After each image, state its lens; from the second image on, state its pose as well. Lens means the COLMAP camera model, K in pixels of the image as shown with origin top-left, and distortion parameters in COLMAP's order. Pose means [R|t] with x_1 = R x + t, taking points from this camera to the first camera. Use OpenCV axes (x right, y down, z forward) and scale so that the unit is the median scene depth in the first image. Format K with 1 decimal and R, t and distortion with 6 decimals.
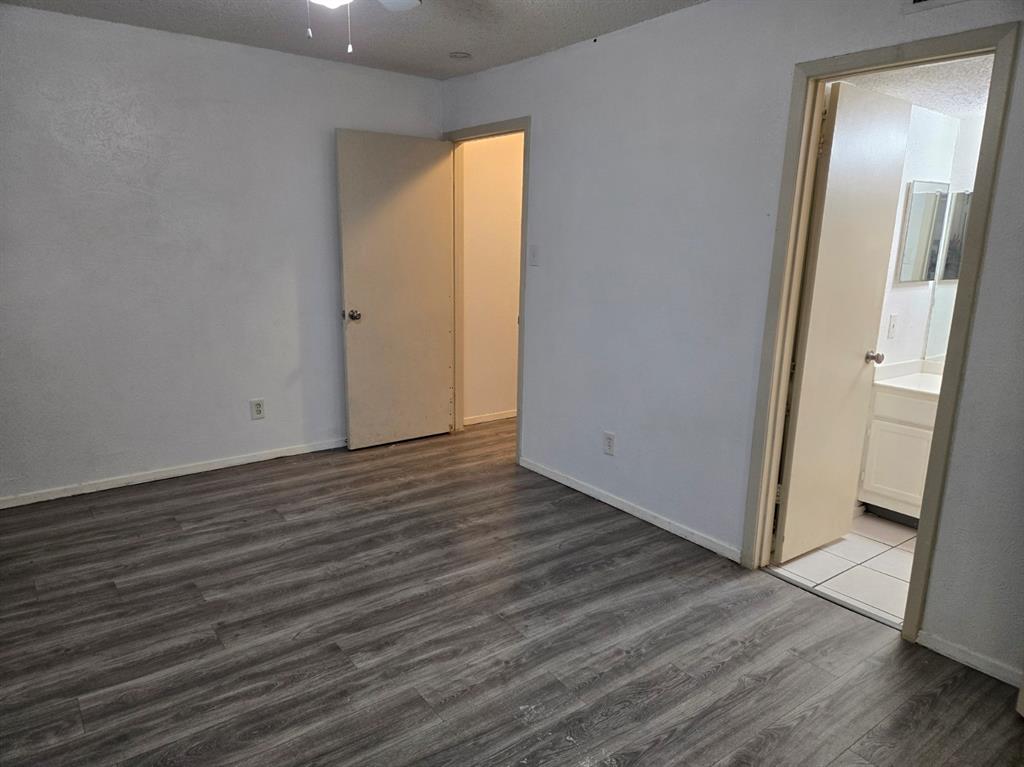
lens RADIAL K [[673.1, 0, 512.0], [0, 673.1, 383.5], [0, 0, 1]] dist [0.036716, -0.032705]
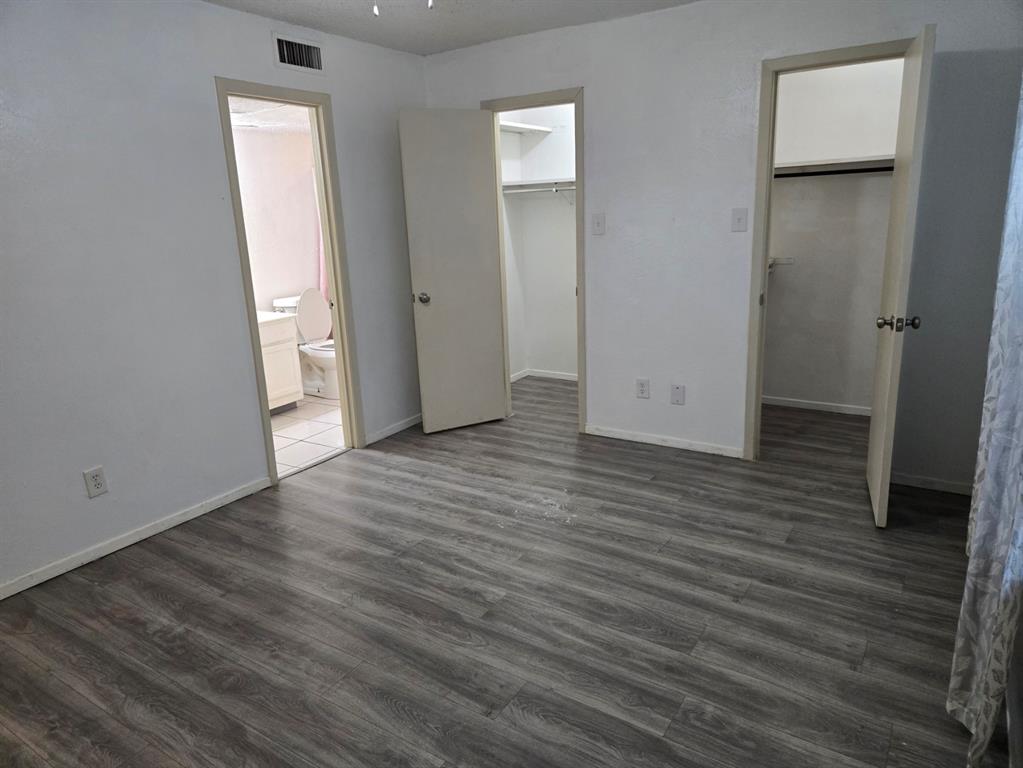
lens RADIAL K [[672.3, 0, 511.5], [0, 672.3, 384.0], [0, 0, 1]] dist [0.006751, 0.000568]
pose [[-0.336202, -0.244699, 0.909445, -1.151708], [0.233330, 0.913909, 0.332157, -0.267665], [-0.912428, 0.323873, -0.250162, 1.146390]]
